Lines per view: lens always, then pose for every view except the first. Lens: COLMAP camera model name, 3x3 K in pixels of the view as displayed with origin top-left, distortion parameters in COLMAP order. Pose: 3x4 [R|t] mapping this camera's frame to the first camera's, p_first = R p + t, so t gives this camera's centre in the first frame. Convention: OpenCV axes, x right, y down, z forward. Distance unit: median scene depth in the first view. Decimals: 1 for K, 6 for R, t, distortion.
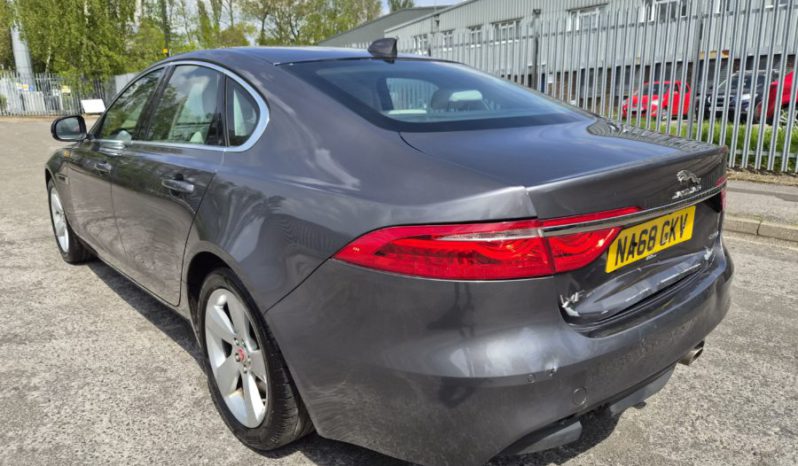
lens RADIAL K [[541.4, 0, 396.5], [0, 541.4, 229.4], [0, 0, 1]] dist [0.051480, -0.037708]
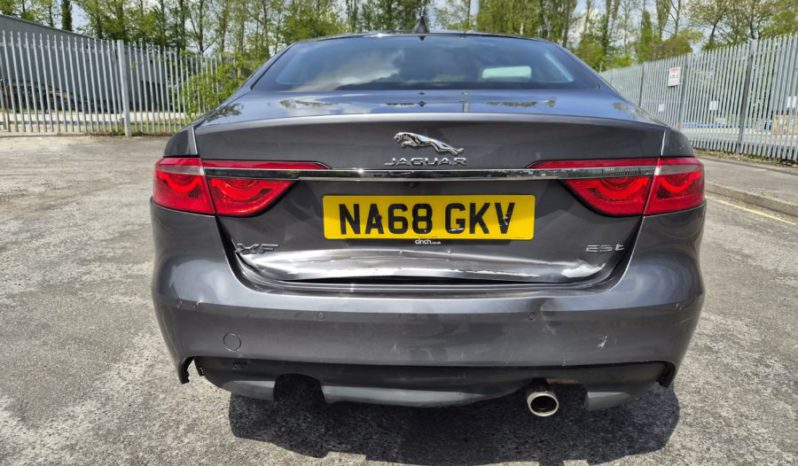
lens RADIAL K [[541.4, 0, 397.8], [0, 541.4, 228.8], [0, 0, 1]] dist [0.051480, -0.037708]
pose [[0.737165, 0.159508, -0.656617, 0.619617], [-0.175058, 0.983644, 0.042417, 0.001879], [0.652643, 0.083678, 0.753031, 0.221743]]
